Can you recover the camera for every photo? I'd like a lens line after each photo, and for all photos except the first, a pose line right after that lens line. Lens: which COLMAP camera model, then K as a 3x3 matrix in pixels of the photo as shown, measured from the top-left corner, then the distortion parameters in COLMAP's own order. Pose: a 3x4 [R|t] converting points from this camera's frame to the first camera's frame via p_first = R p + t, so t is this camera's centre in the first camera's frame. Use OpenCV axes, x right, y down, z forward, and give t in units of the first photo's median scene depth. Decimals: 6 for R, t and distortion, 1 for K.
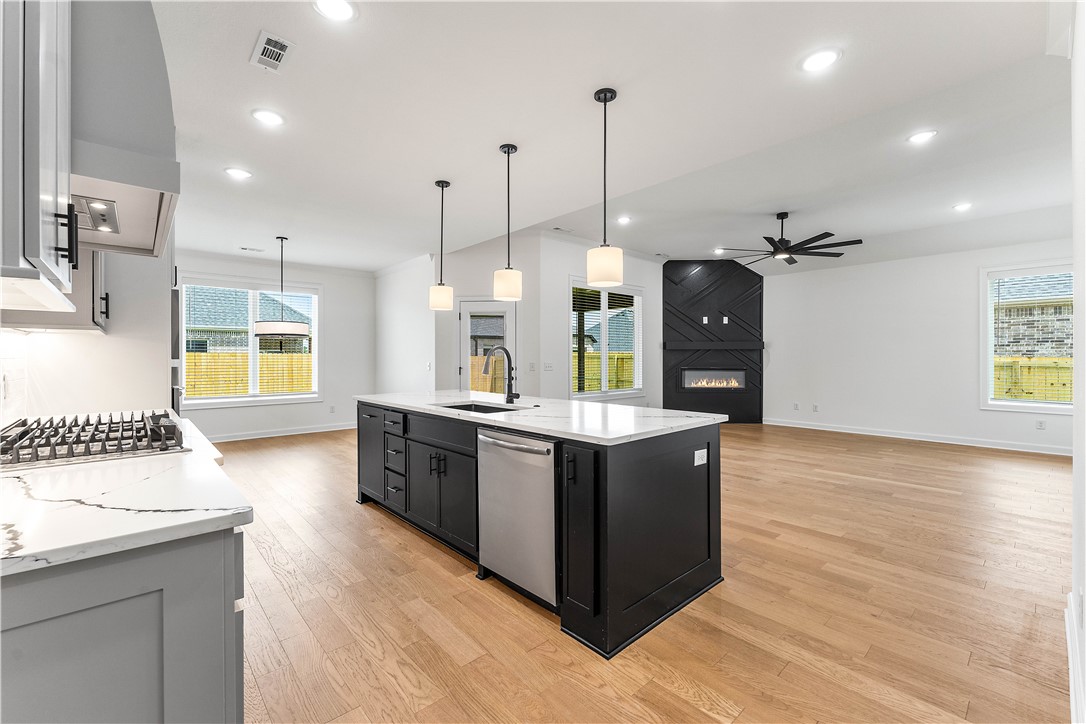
lens RADIAL K [[449.3, 0, 541.3], [0, 449.3, 359.6], [0, 0, 1]] dist [0.000912, -0.000168]
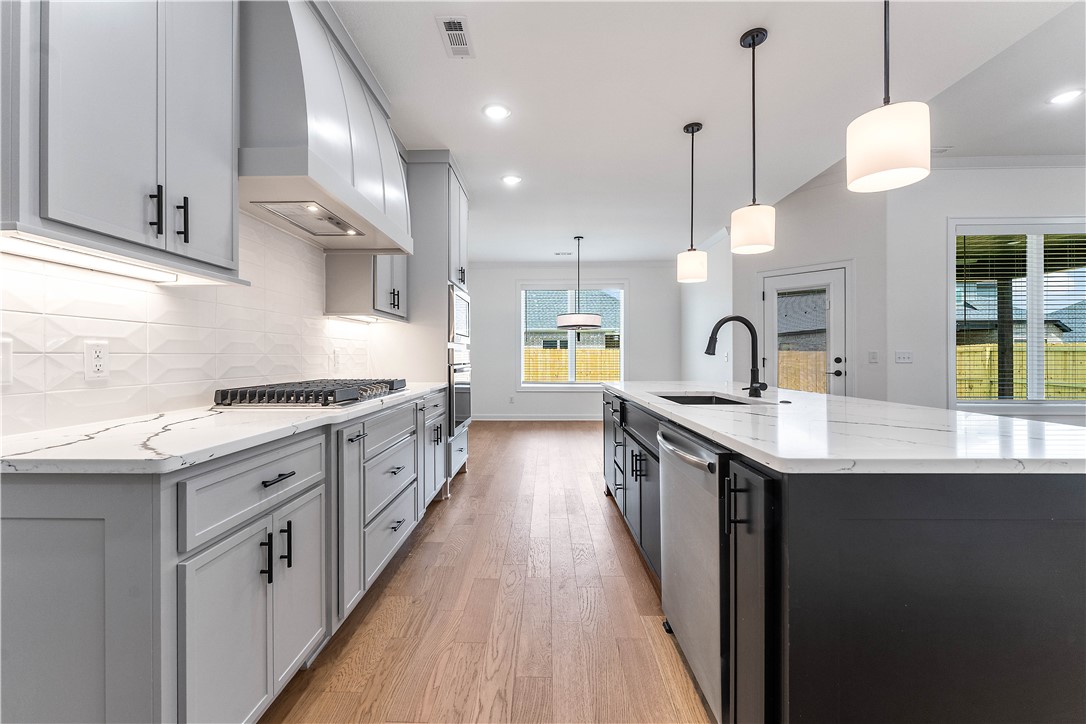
lens RADIAL K [[443.7, 0, 531.9], [0, 443.7, 358.3], [0, 0, 1]] dist [-0.003031, -0.000215]
pose [[0.722251, 0.001612, -0.691629, 0.063579], [-0.001398, 0.999999, 0.000871, 0.015070], [0.691629, 0.000337, 0.722253, 0.104581]]
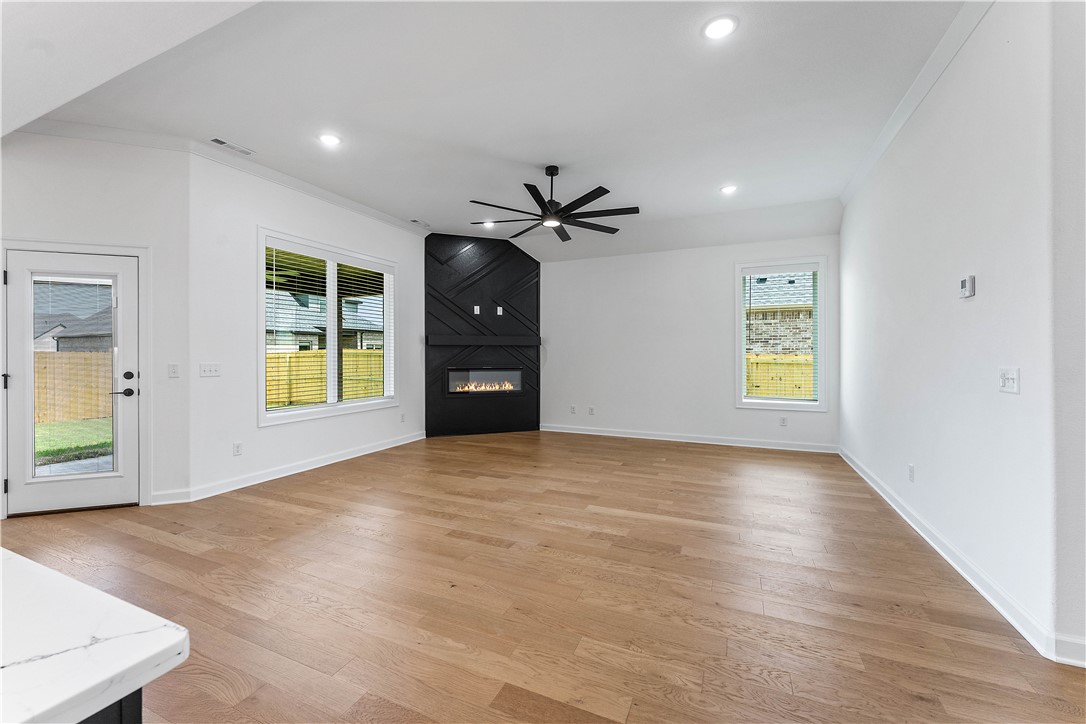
lens RADIAL K [[443.7, 0, 534.9], [0, 443.7, 358.5], [0, 0, 1]] dist [-0.003031, -0.000215]
pose [[0.915884, -0.004061, 0.401421, 0.154595], [0.003024, 0.999990, 0.003218, -0.000809], [-0.401431, -0.001733, 0.915888, 0.240047]]
